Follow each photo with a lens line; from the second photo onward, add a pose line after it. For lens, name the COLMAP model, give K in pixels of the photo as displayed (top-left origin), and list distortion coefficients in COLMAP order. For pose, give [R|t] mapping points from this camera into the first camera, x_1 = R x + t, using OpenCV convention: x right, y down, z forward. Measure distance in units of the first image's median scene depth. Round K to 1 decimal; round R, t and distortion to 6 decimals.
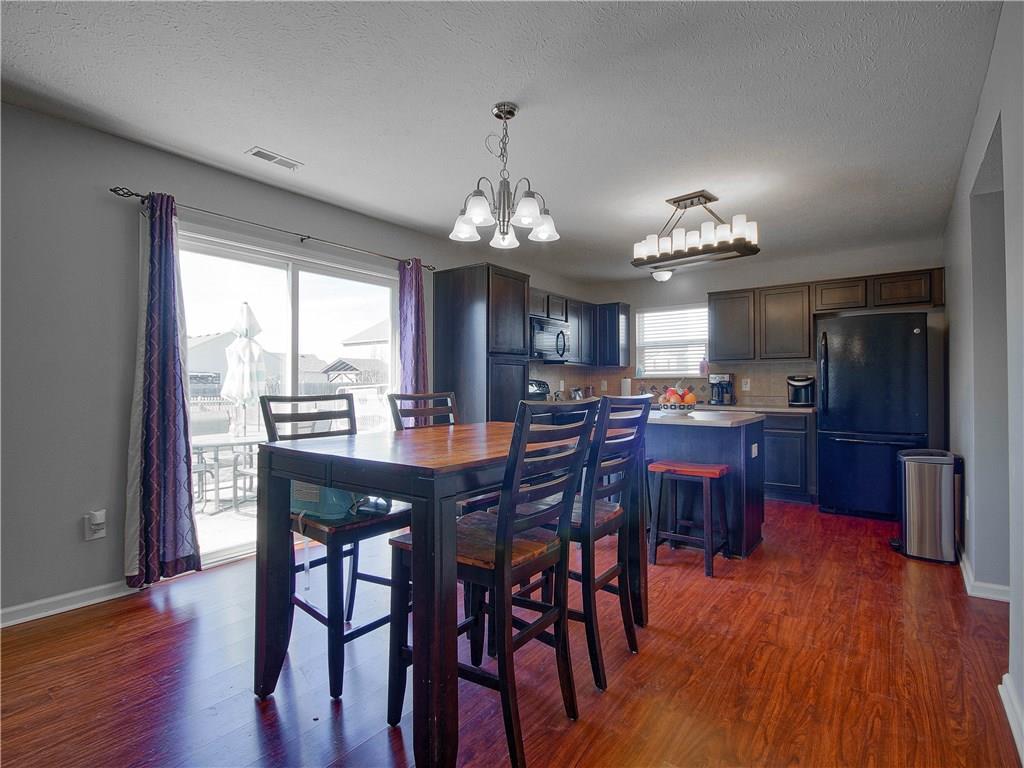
lens RADIAL K [[511.6, 0, 514.4], [0, 511.6, 378.8], [0, 0, 1]] dist [0.005605, -0.008358]
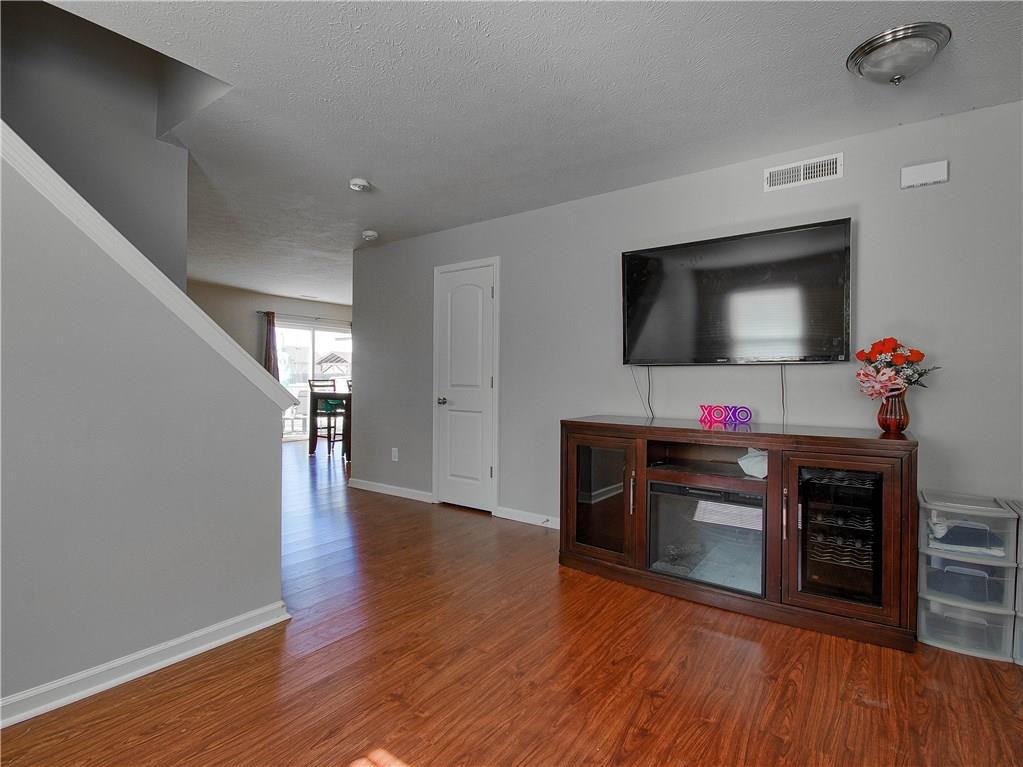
lens RADIAL K [[511.1, 0, 509.9], [0, 511.1, 381.9], [0, 0, 1]] dist [0.005605, -0.008358]
pose [[0.999877, 0.014570, 0.005865, 0.390401], [-0.014689, 0.999676, 0.020800, -0.019115], [-0.005560, -0.020883, 0.999766, -1.130765]]
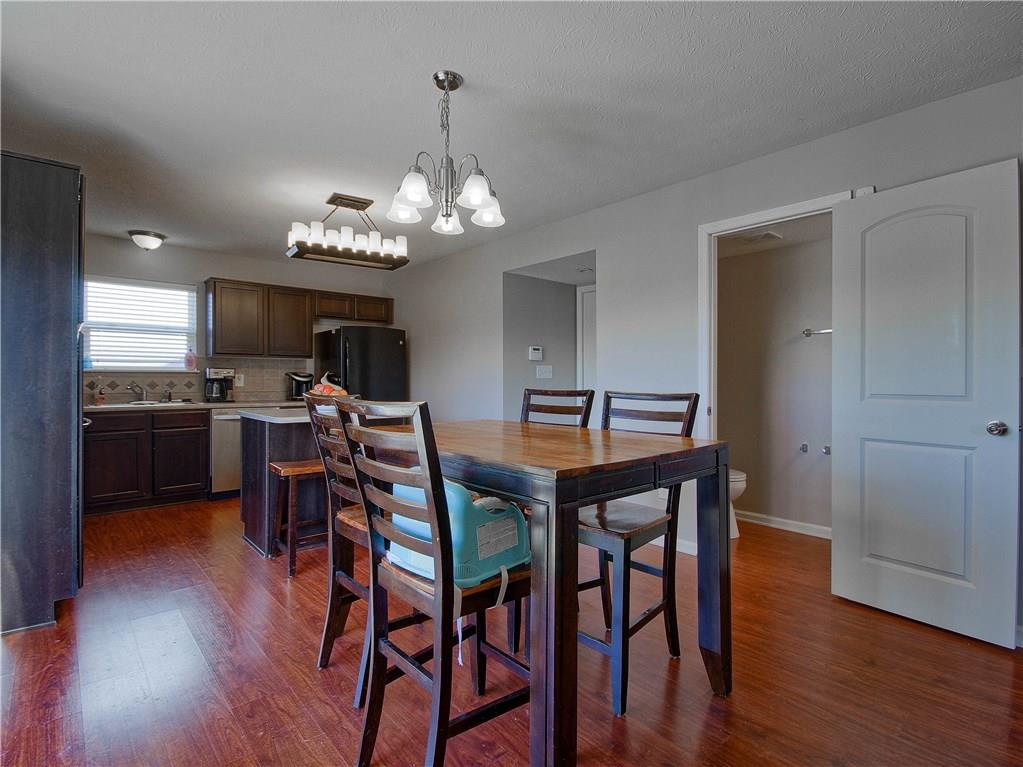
lens RADIAL K [[511.1, 0, 516.3], [0, 511.1, 386.7], [0, 0, 1]] dist [0.005605, -0.008358]
pose [[0.208689, -0.007274, 0.977955, -0.457834], [-0.013440, 0.999857, 0.010305, 0.007511], [-0.977890, -0.015294, 0.208561, 0.338872]]
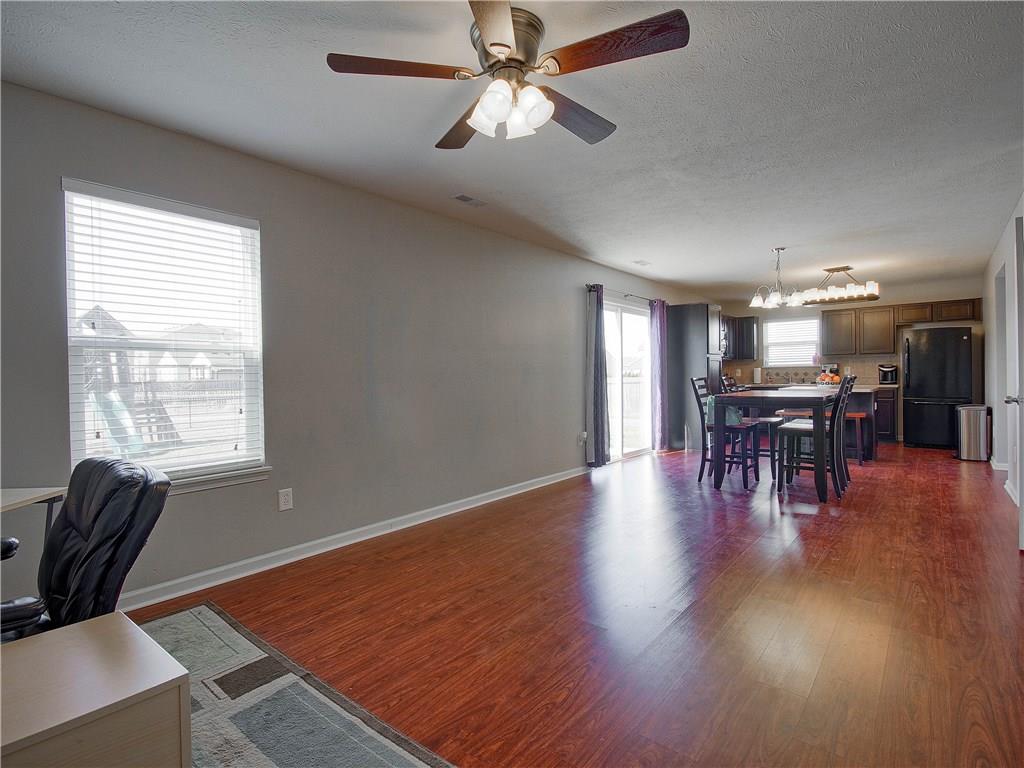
lens RADIAL K [[511.6, 0, 514.7], [0, 511.6, 376.2], [0, 0, 1]] dist [0.005605, -0.008358]
pose [[0.998957, -0.012617, -0.043886, -0.551636], [0.013293, 0.999797, 0.015161, -0.009869], [0.043686, -0.015729, 0.998921, -0.662894]]
